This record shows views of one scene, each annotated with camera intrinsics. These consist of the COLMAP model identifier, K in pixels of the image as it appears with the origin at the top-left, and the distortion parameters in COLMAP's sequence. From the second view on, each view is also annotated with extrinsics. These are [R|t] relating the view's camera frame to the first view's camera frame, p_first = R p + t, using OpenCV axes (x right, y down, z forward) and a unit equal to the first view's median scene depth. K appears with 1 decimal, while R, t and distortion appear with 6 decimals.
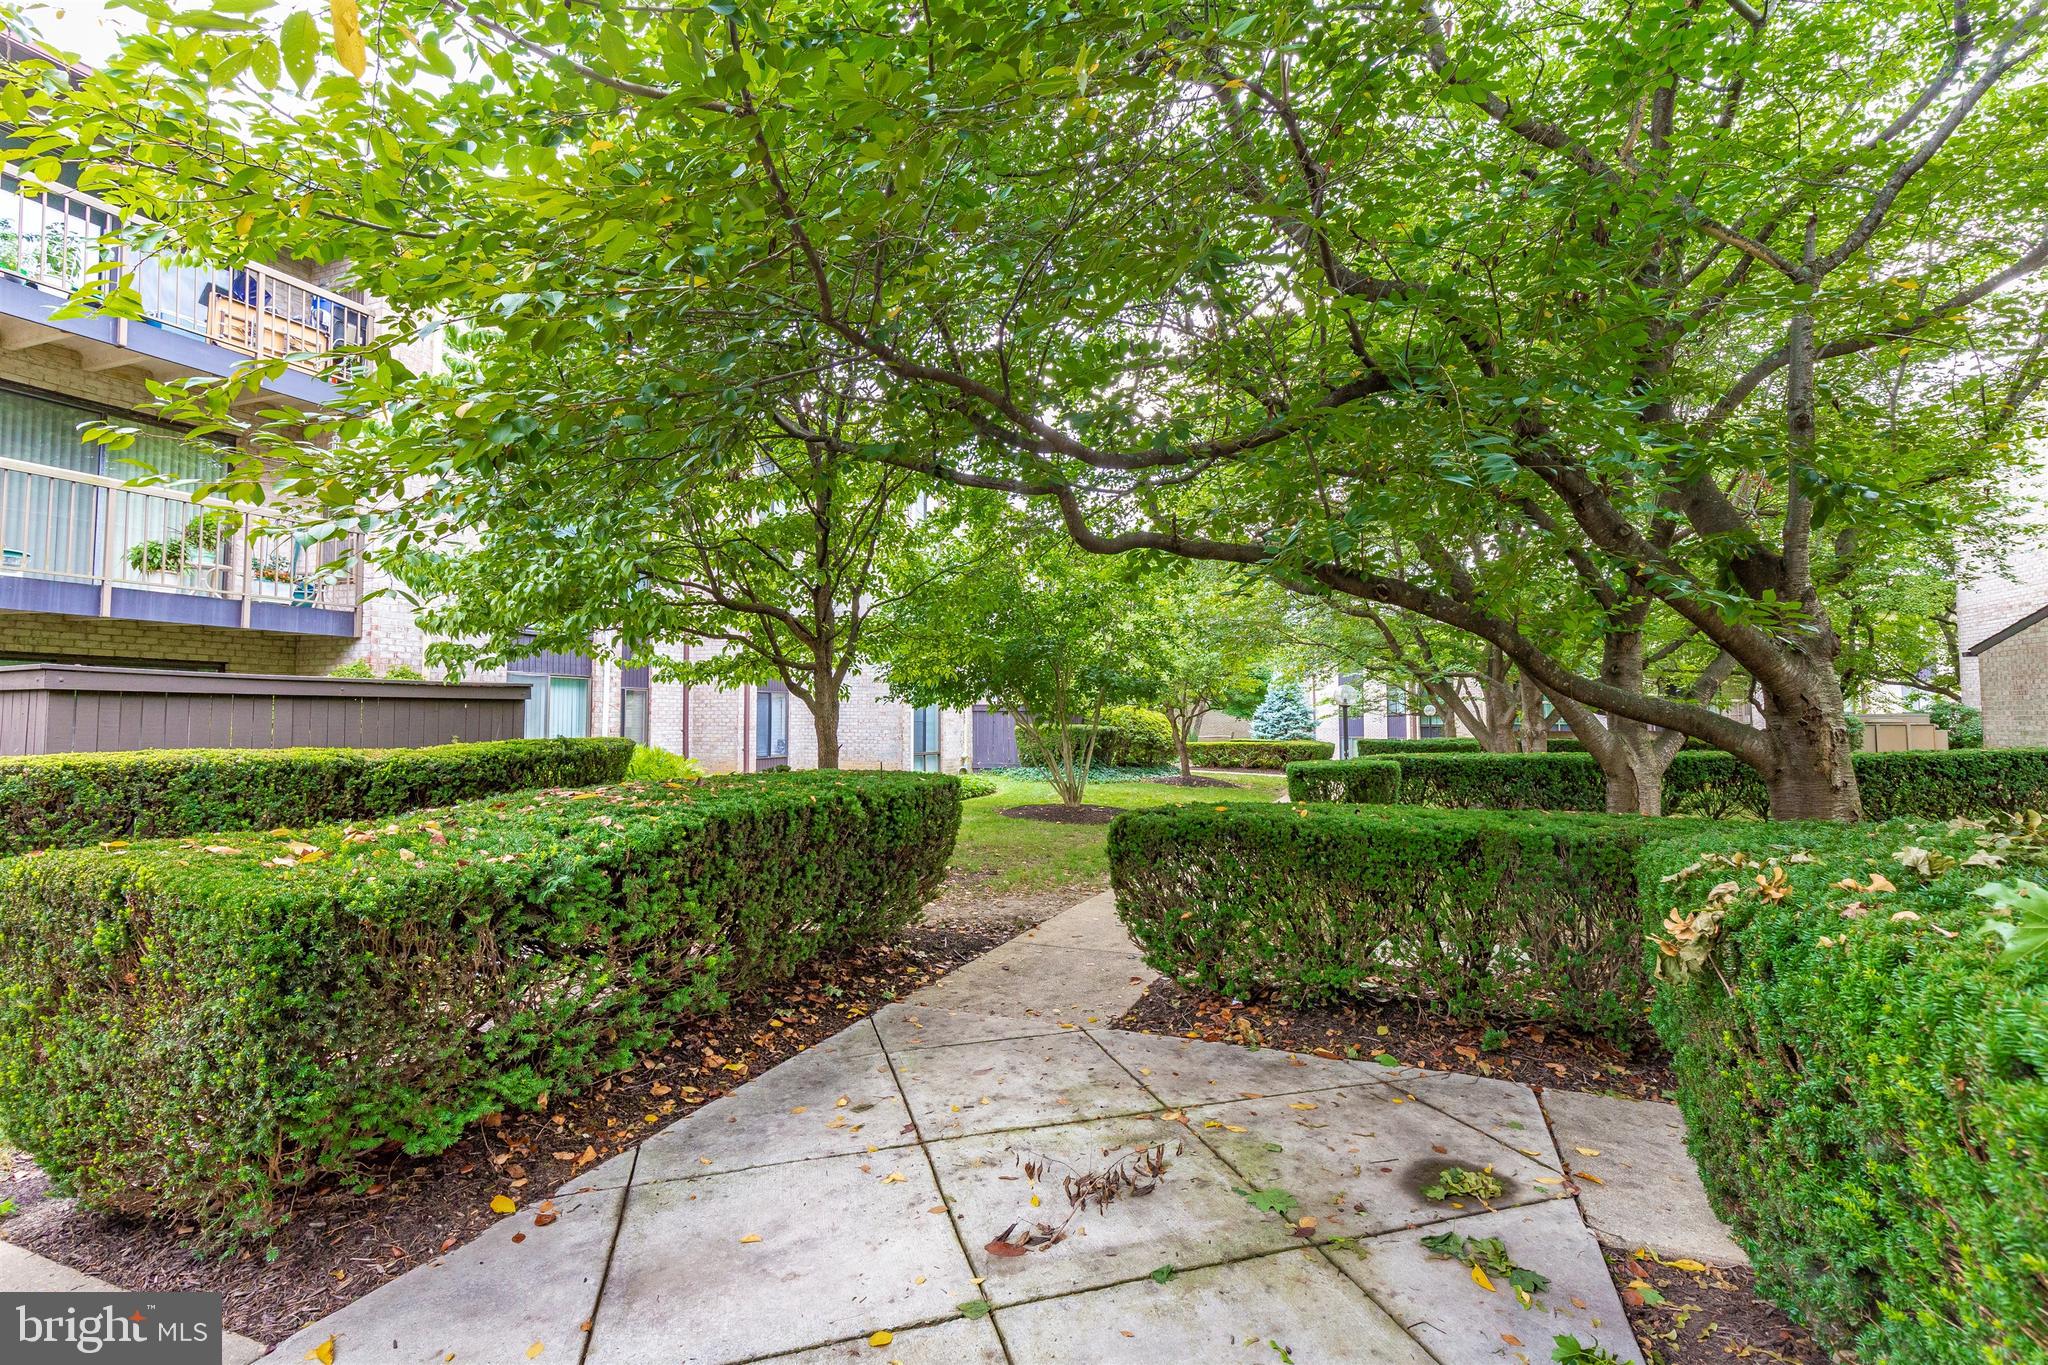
lens RADIAL K [[926.1, 0, 1030.7], [0, 926.1, 686.7], [0, 0, 1]] dist [0.002913, -0.000150]
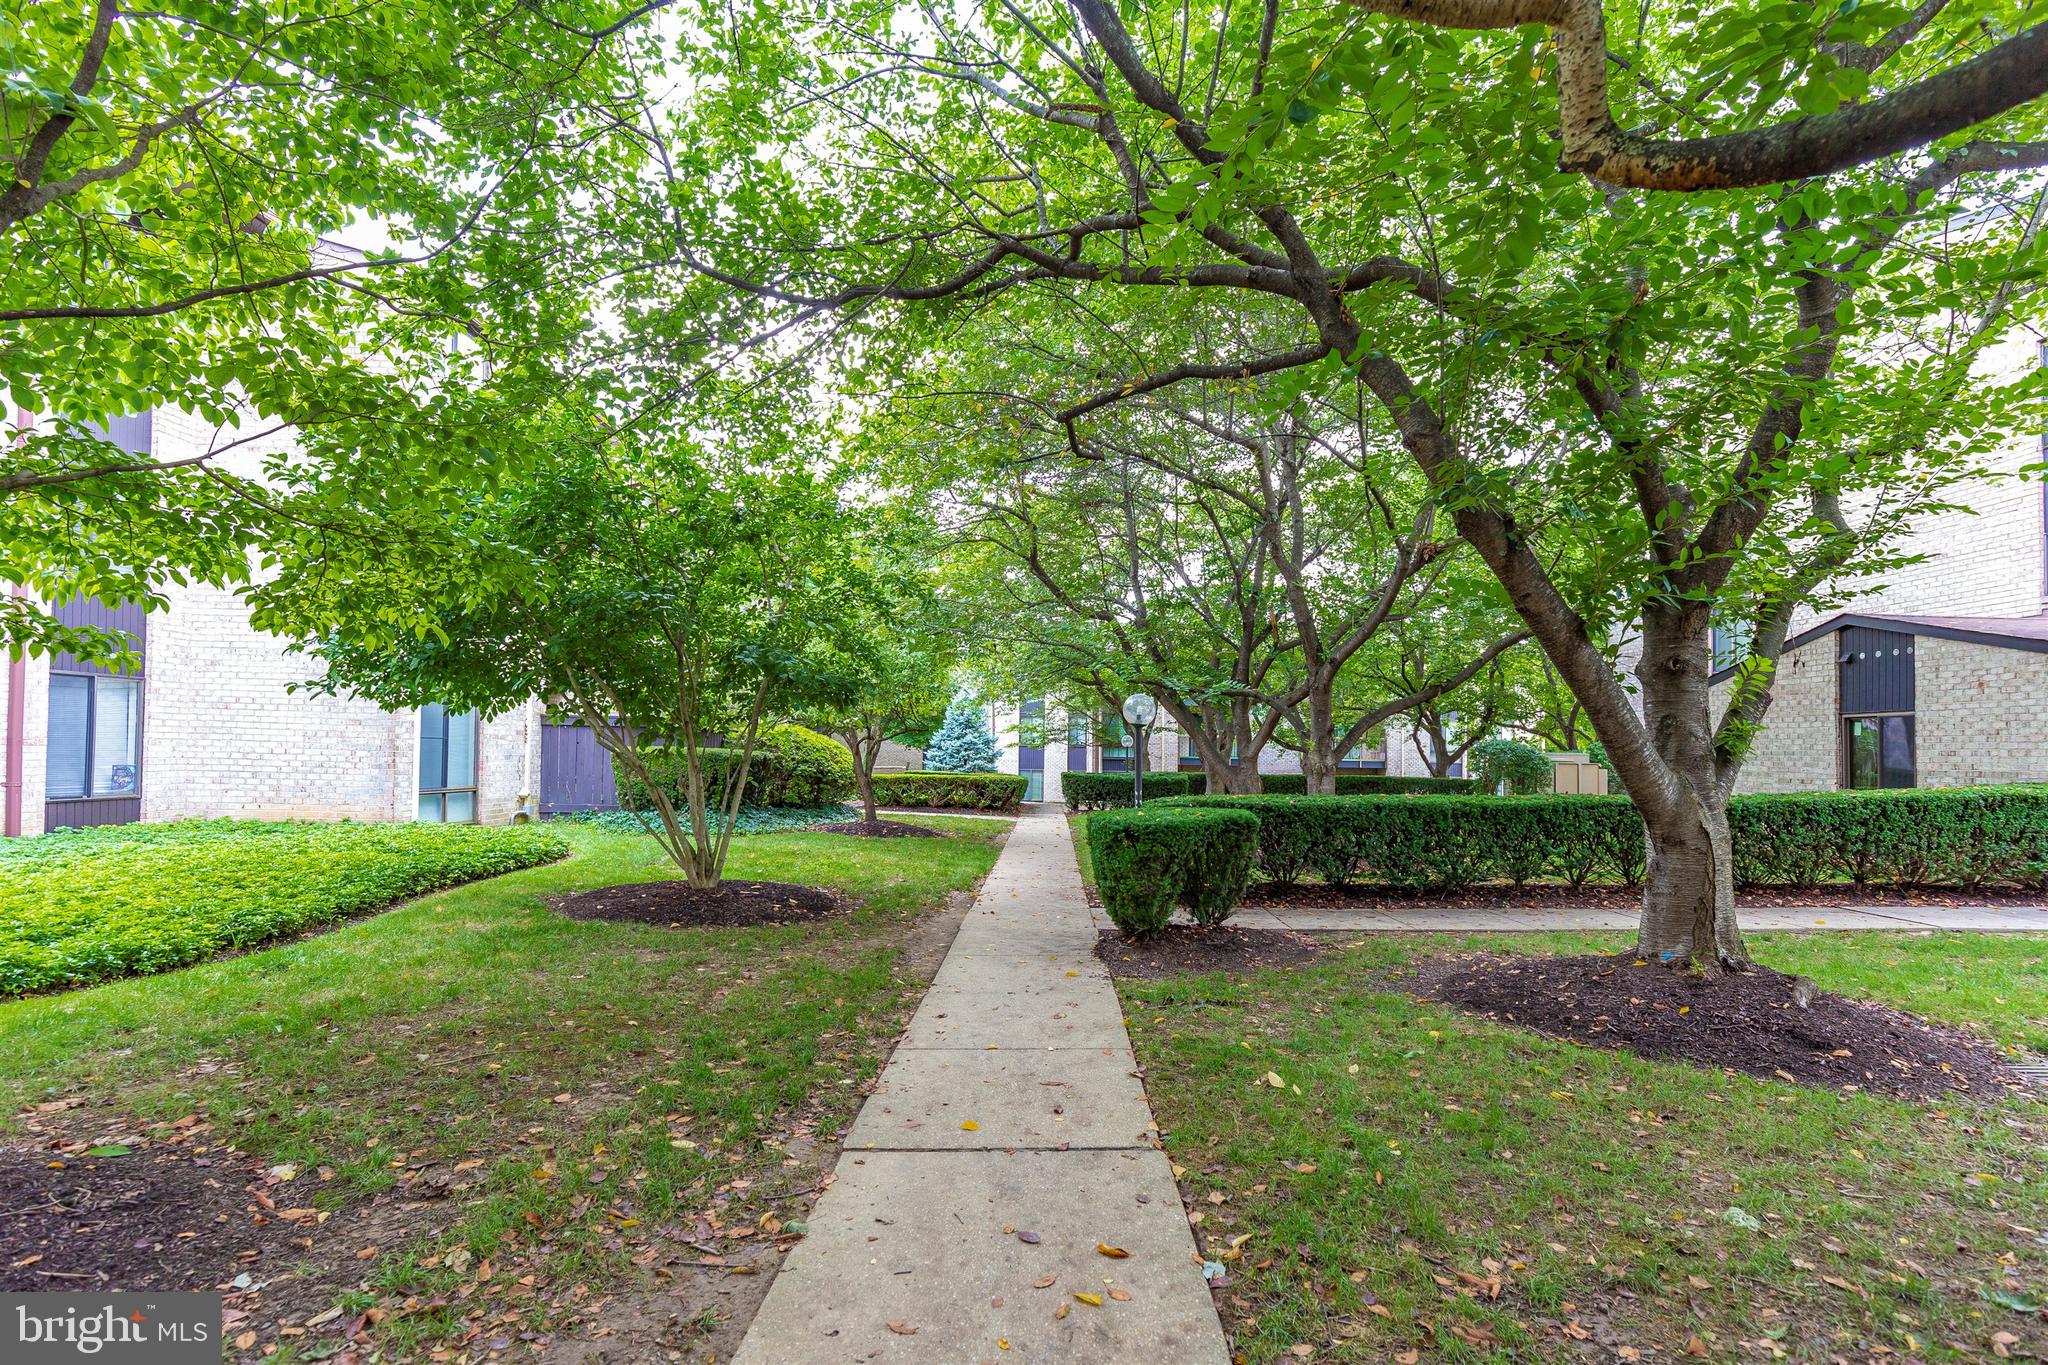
lens RADIAL K [[940.6, 0, 1050.4], [0, 940.6, 731.7], [0, 0, 1]] dist [0.021793, -0.000096]
pose [[0.922382, 0.025403, 0.385444, 0.011536], [-0.031660, 0.999450, 0.009894, 0.014535], [-0.384980, -0.021329, 0.922678, 0.273347]]
